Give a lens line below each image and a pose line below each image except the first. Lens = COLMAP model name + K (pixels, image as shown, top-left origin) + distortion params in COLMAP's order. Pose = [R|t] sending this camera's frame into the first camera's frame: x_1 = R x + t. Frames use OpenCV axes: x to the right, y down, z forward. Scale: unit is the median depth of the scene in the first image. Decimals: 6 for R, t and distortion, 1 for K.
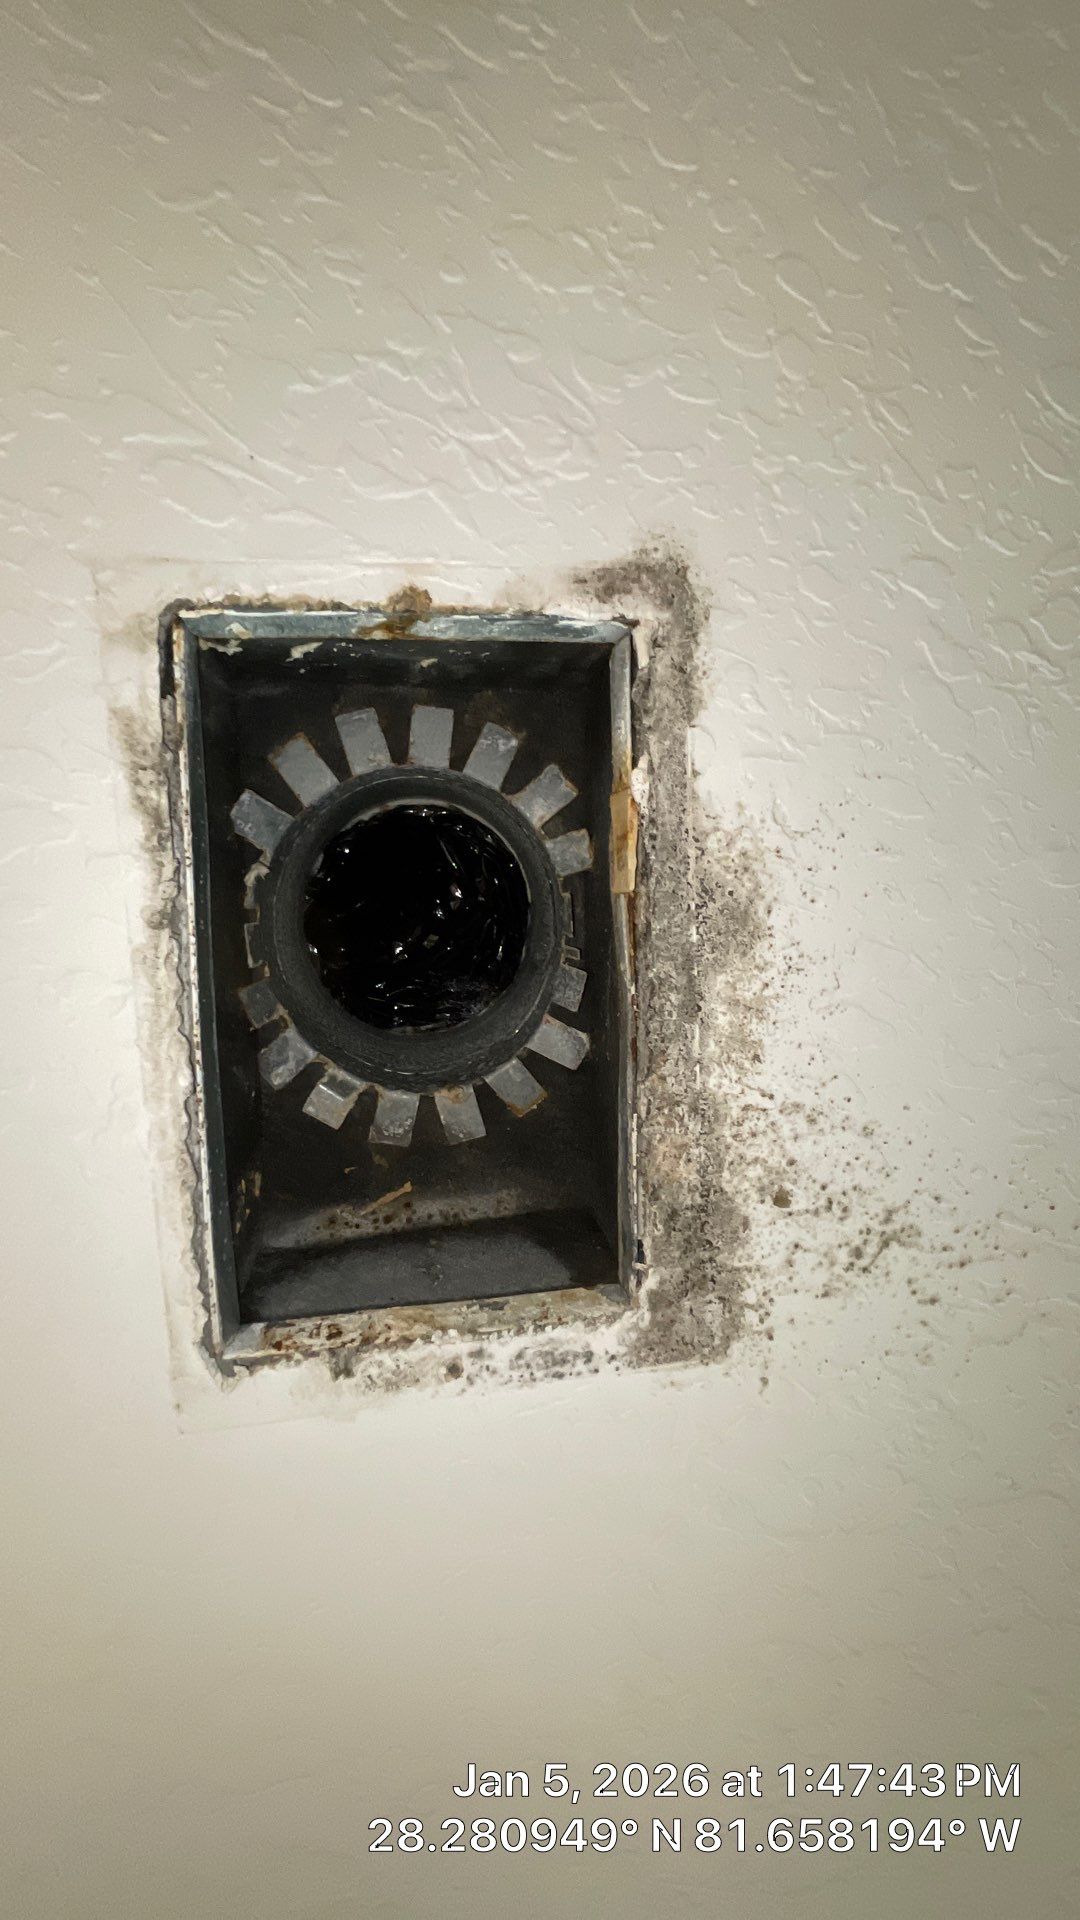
lens RADIAL K [[777.9, 0, 544.0], [0, 777.9, 965.6], [0, 0, 1]] dist [-0.001950, 0.000052]
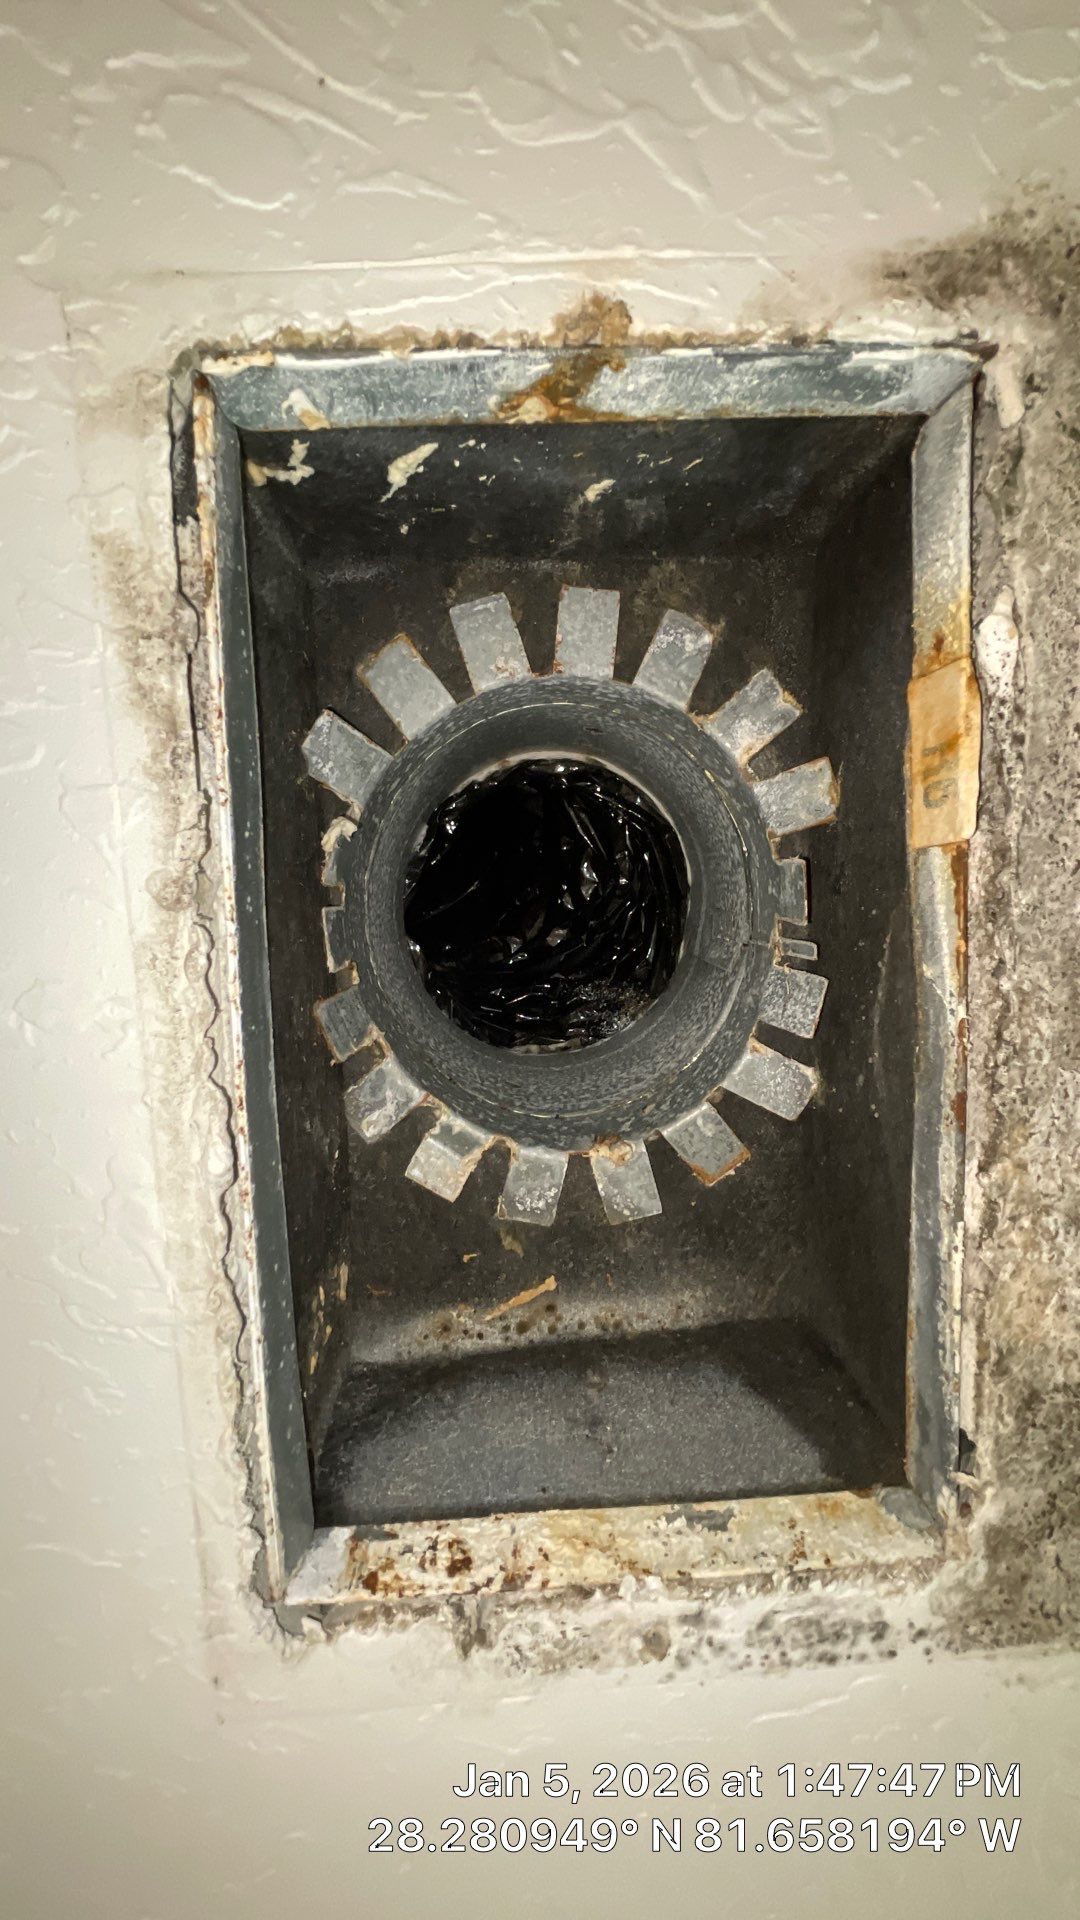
lens RADIAL K [[777.9, 0, 538.6], [0, 777.9, 966.8], [0, 0, 1]] dist [-0.001950, 0.000052]
pose [[0.992671, -0.002159, -0.120830, -0.134953], [0.002532, 0.999993, 0.002930, -0.004284], [0.120823, -0.003214, 0.992669, 0.405586]]
